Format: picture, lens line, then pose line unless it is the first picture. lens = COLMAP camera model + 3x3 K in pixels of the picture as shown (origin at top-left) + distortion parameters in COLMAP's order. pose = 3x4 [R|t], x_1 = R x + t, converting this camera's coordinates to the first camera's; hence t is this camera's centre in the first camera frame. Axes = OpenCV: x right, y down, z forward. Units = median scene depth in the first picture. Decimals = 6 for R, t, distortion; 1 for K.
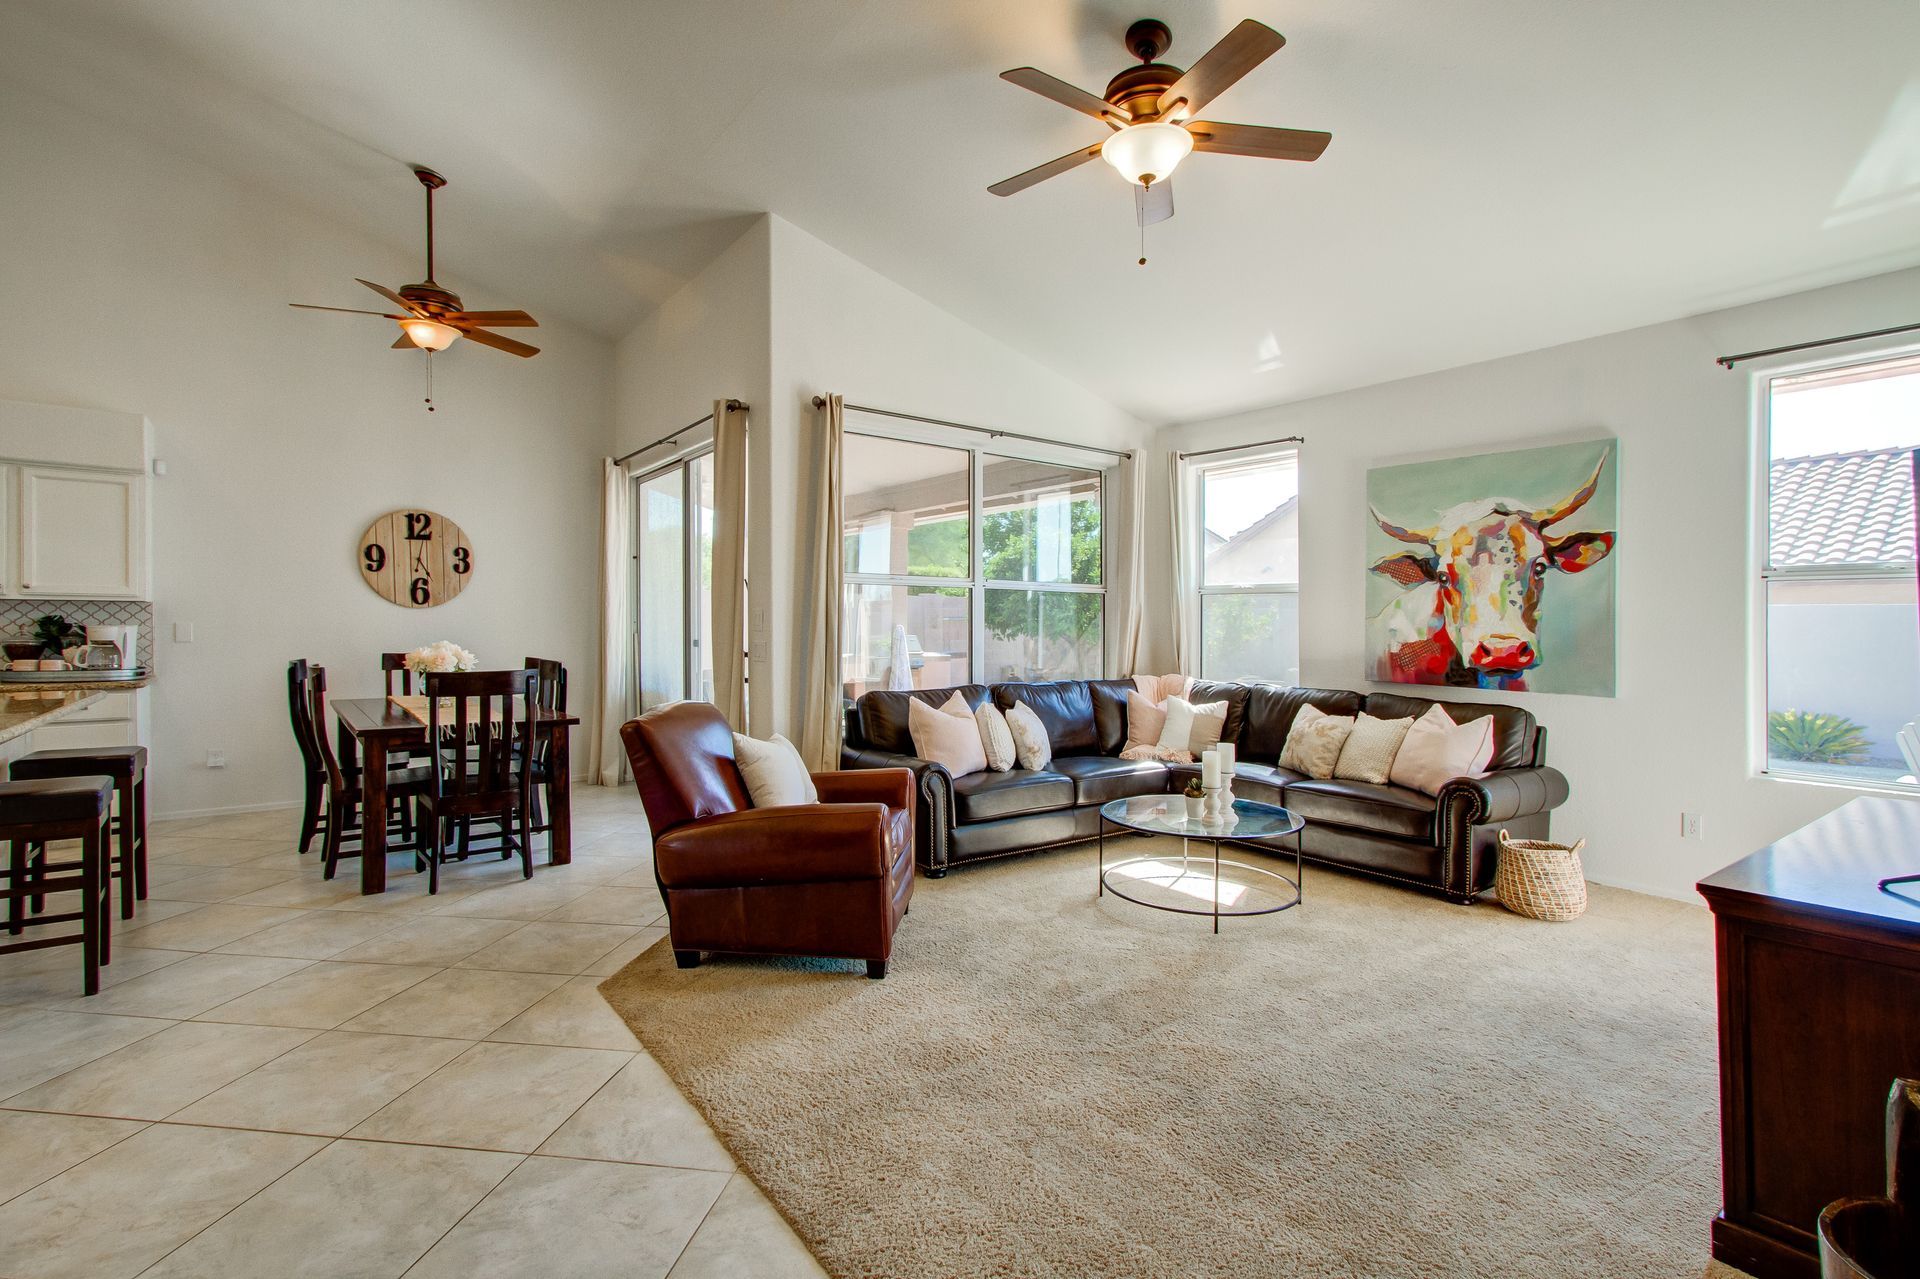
lens RADIAL K [[905.6, 0, 985.8], [0, 905.6, 624.4], [0, 0, 1]] dist [0.004297, 0.000359]
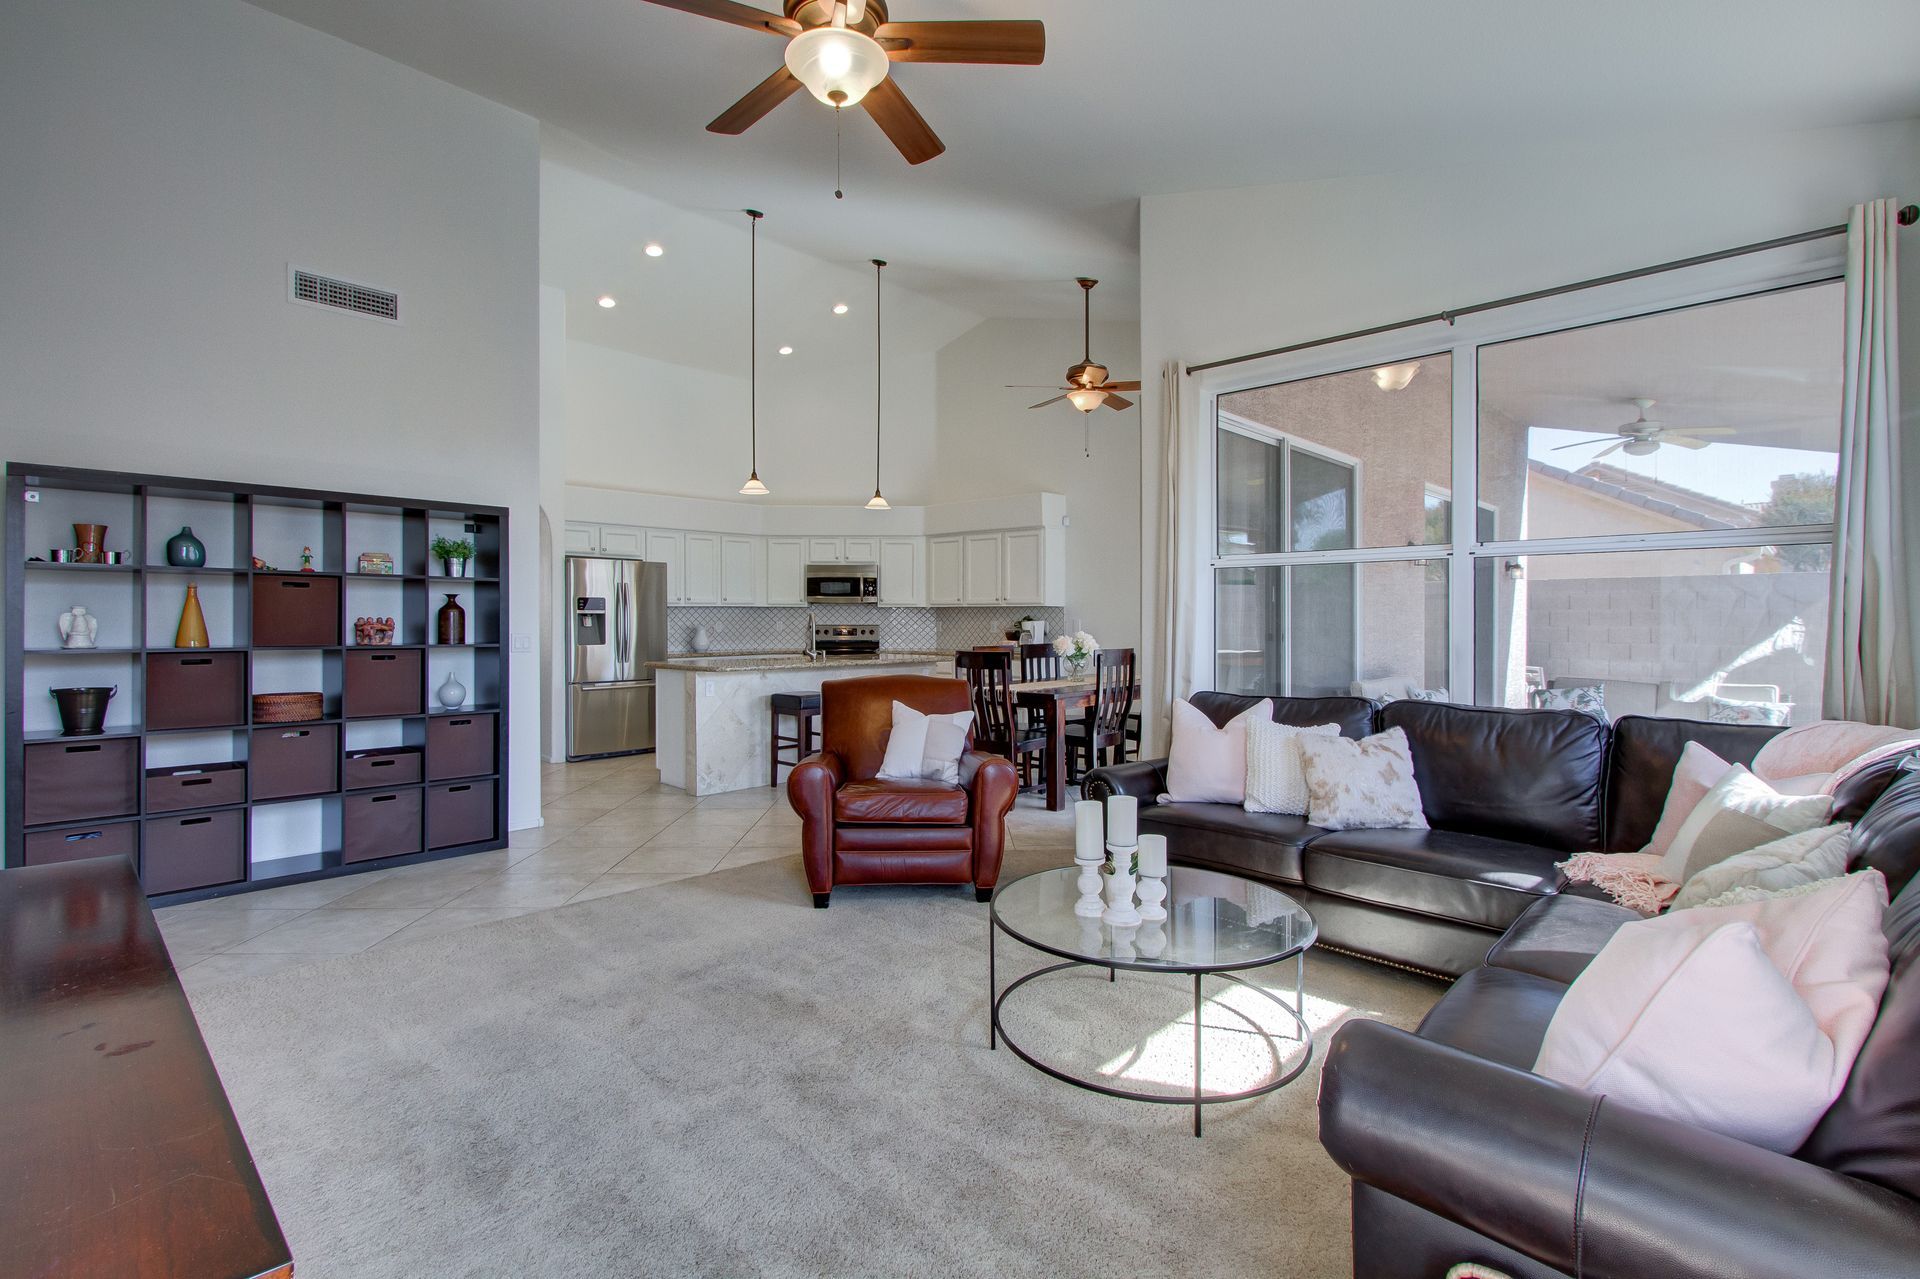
lens RADIAL K [[895.2, 0, 963.7], [0, 895.2, 614.1], [0, 0, 1]] dist [0.002977, 0.001618]
pose [[0.150642, -0.010843, -0.988529, 0.530376], [-0.001311, 0.999937, -0.011167, 0.005708], [0.988588, 0.002979, 0.150618, 0.511482]]
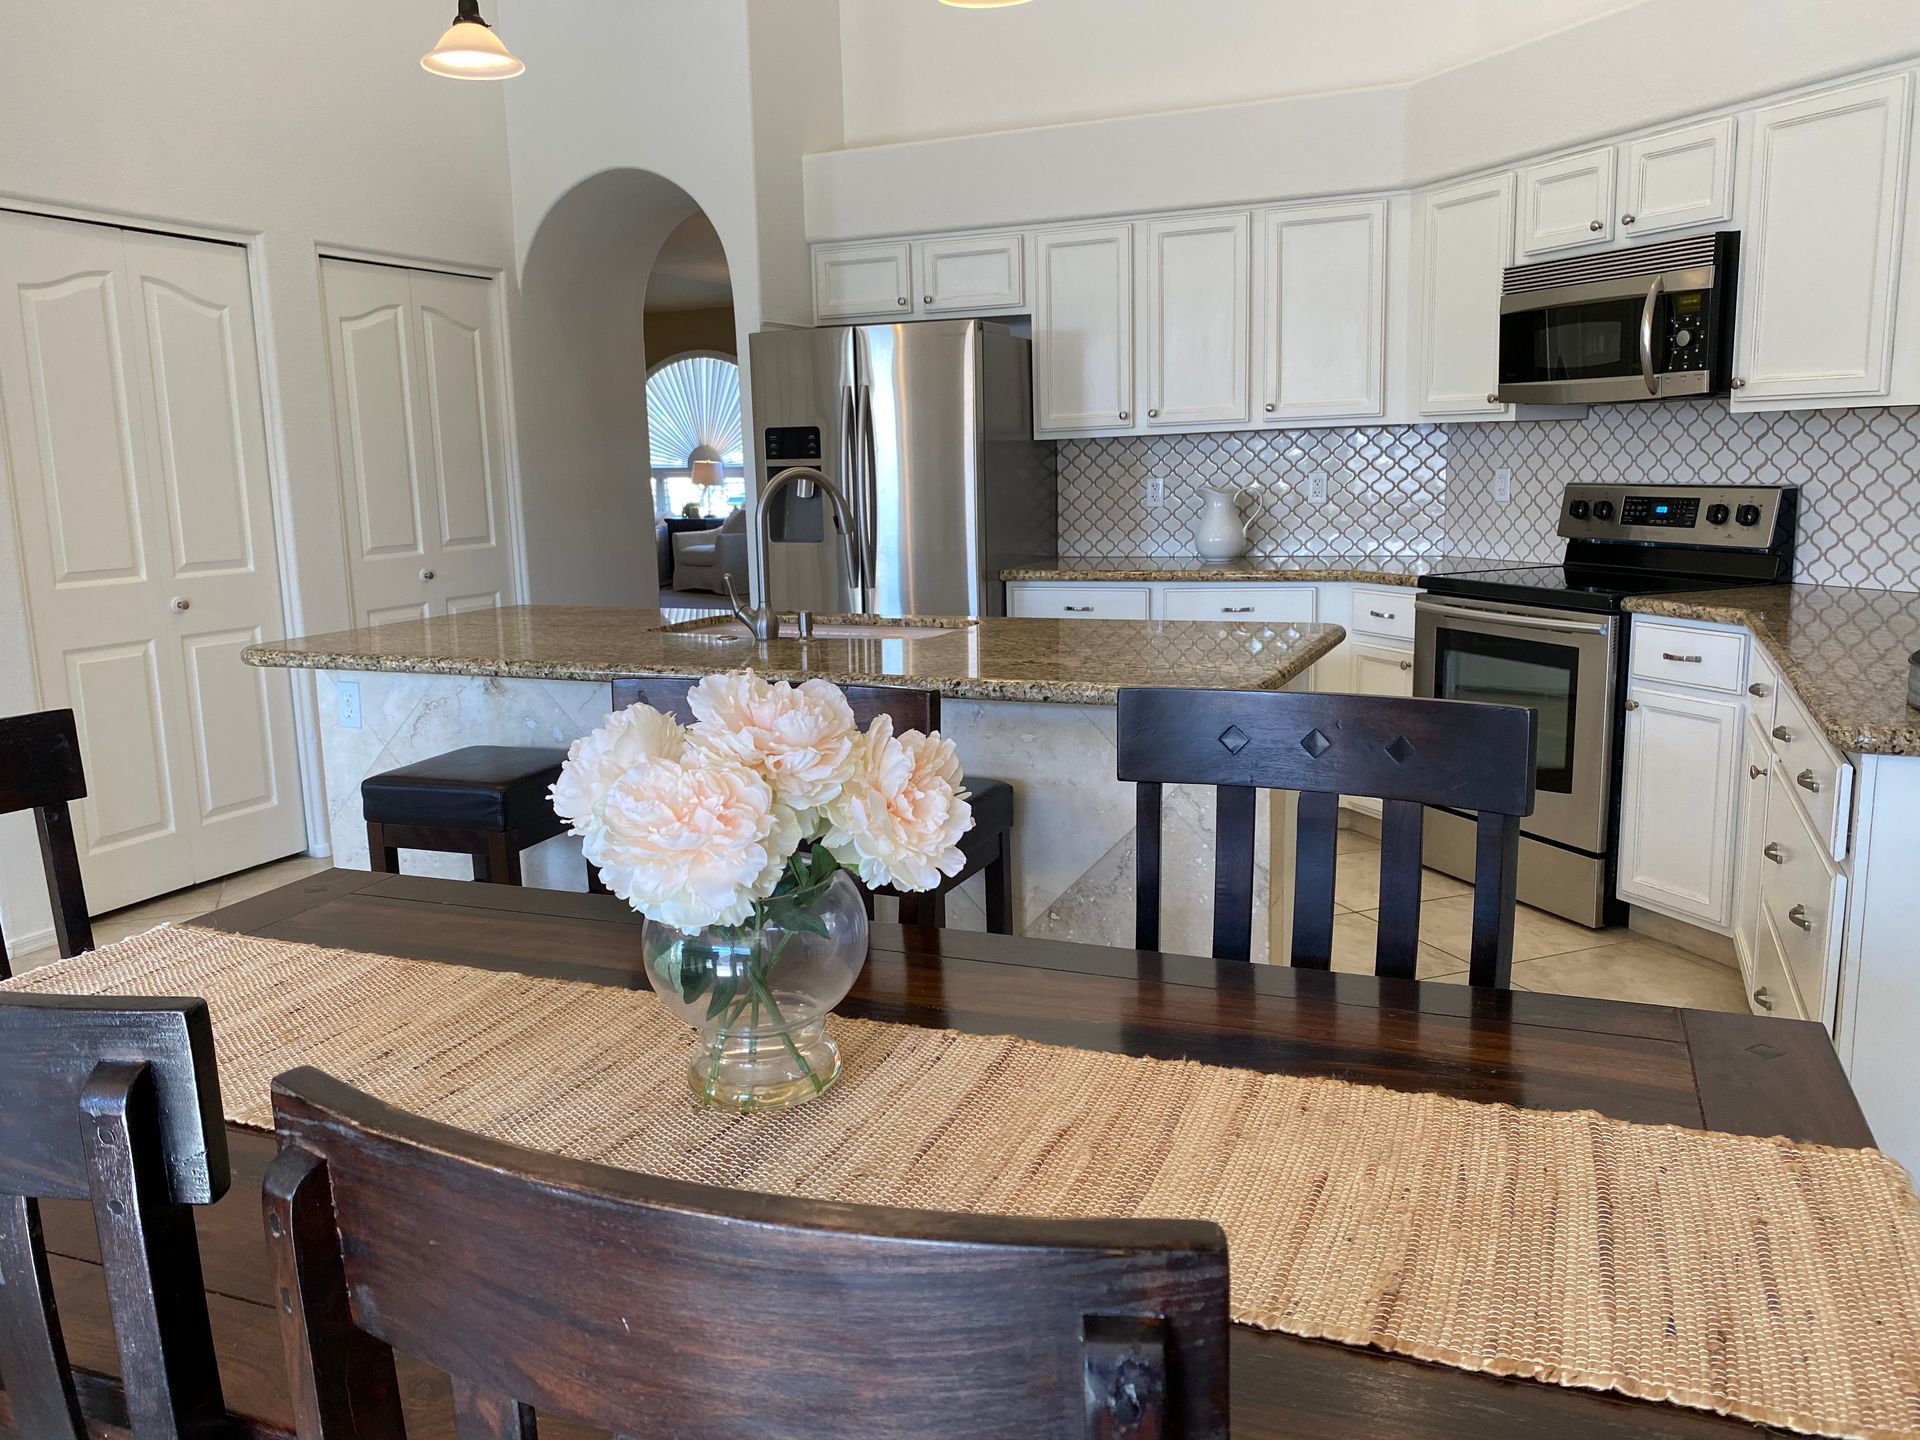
lens RADIAL K [[1496.1, 0, 928.2], [0, 1496.1, 717.0], [0, 0, 1]] dist [0.006189, 0.004974]
pose [[-0.876976, 0.099075, -0.470209, -0.401268], [0.019109, 0.984931, 0.171890, -0.012456], [0.480154, 0.141758, -0.865654, 0.983218]]
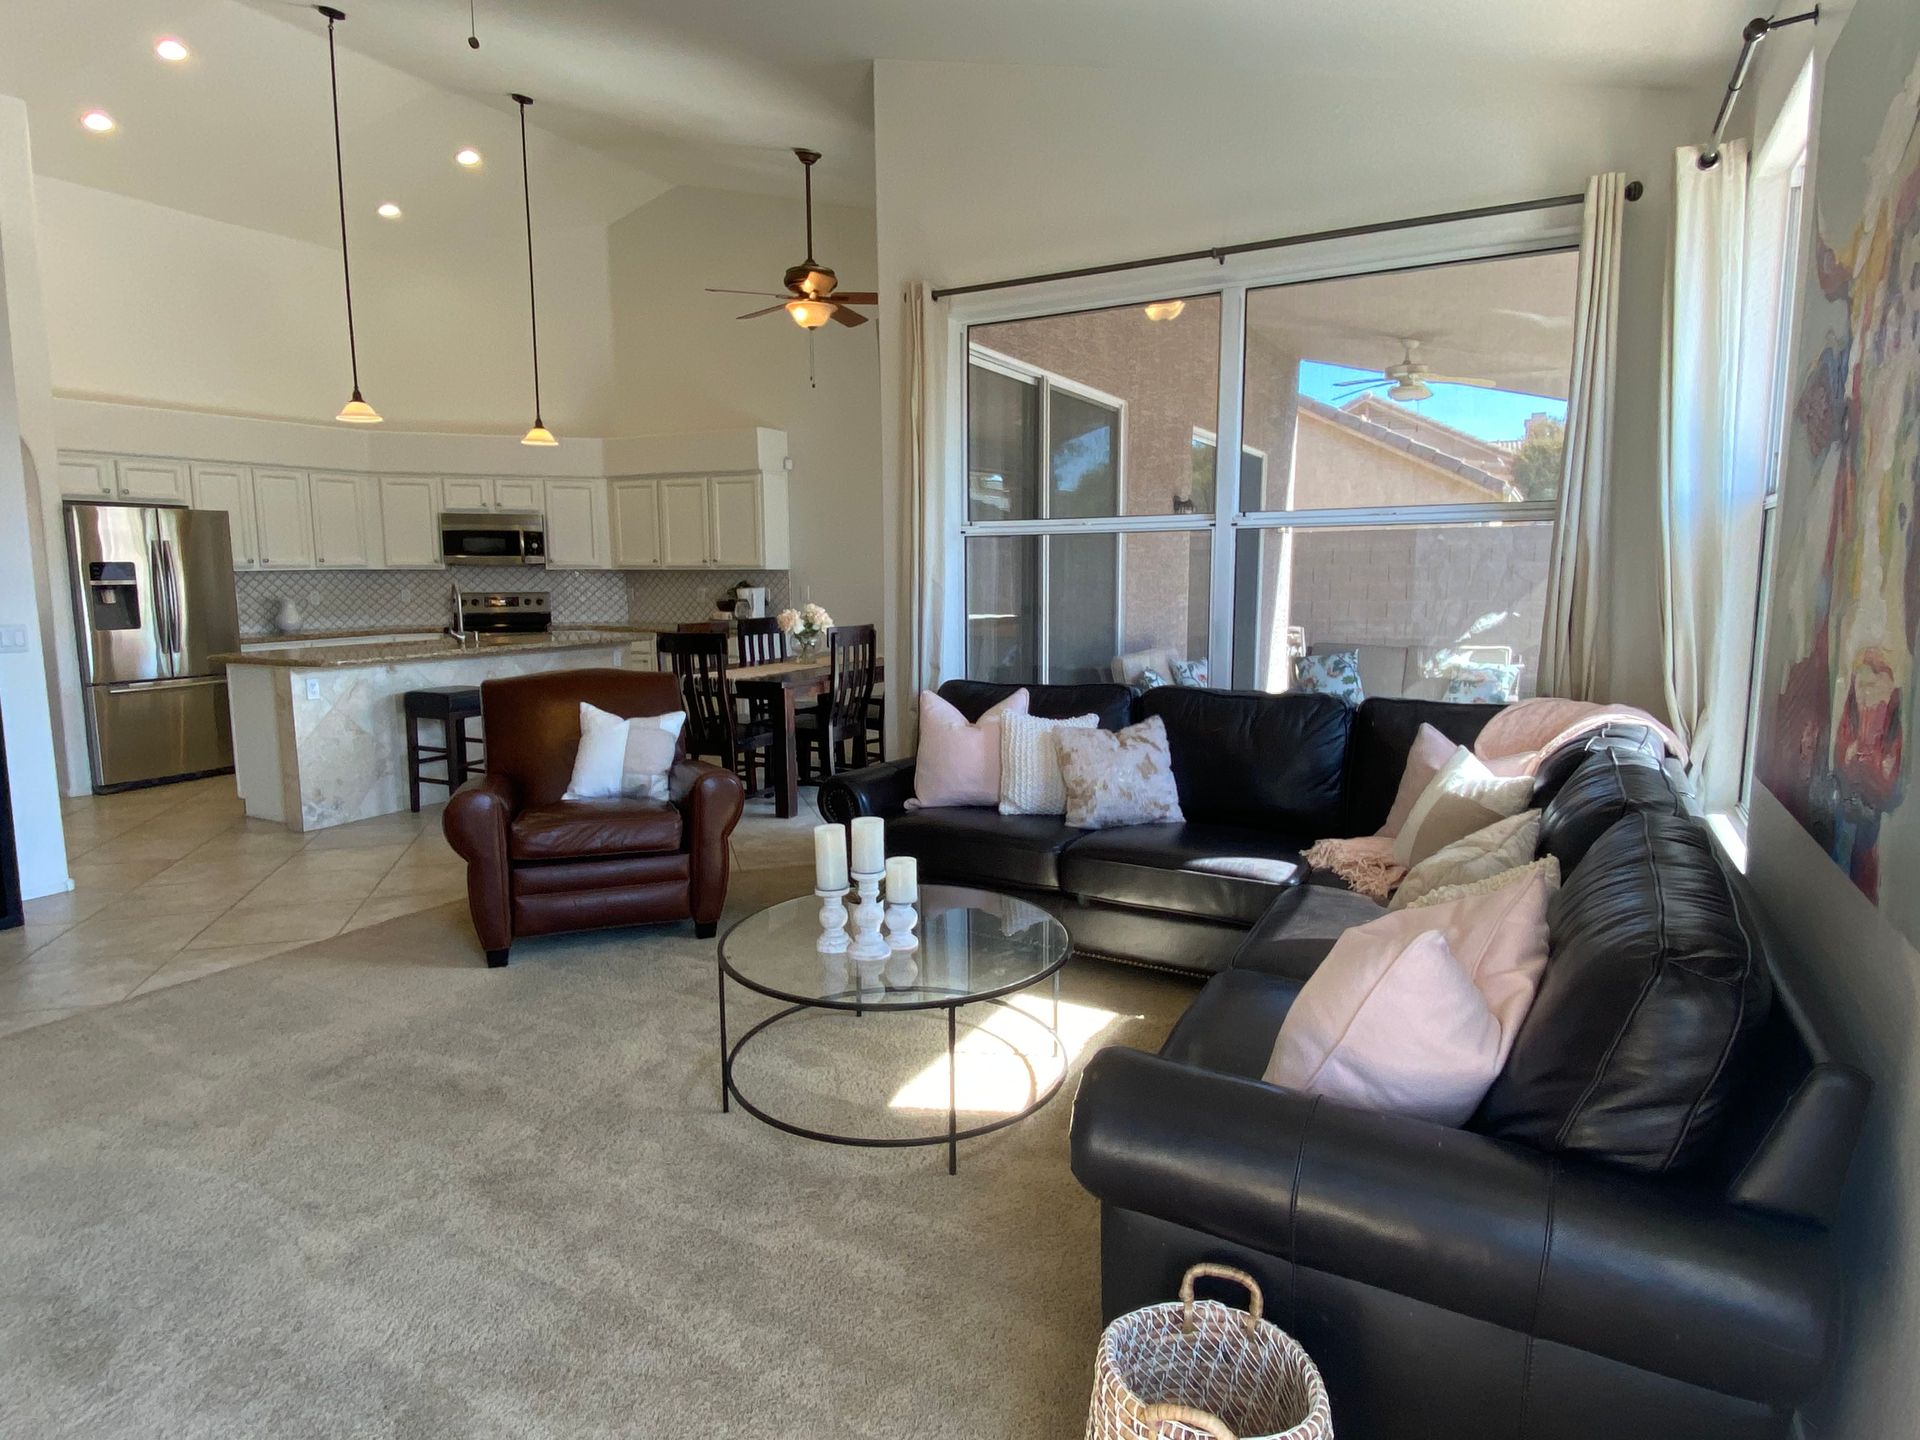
lens RADIAL K [[1089.6, 0, 953.6], [0, 1089.6, 694.5], [0, 0, 1]] dist [0.057962, -0.061957]
pose [[0.401635, 0.095071, -0.910852, 0.545198], [0.008523, 0.994166, 0.107526, -0.010763], [0.915760, -0.050949, 0.398481, 0.504503]]
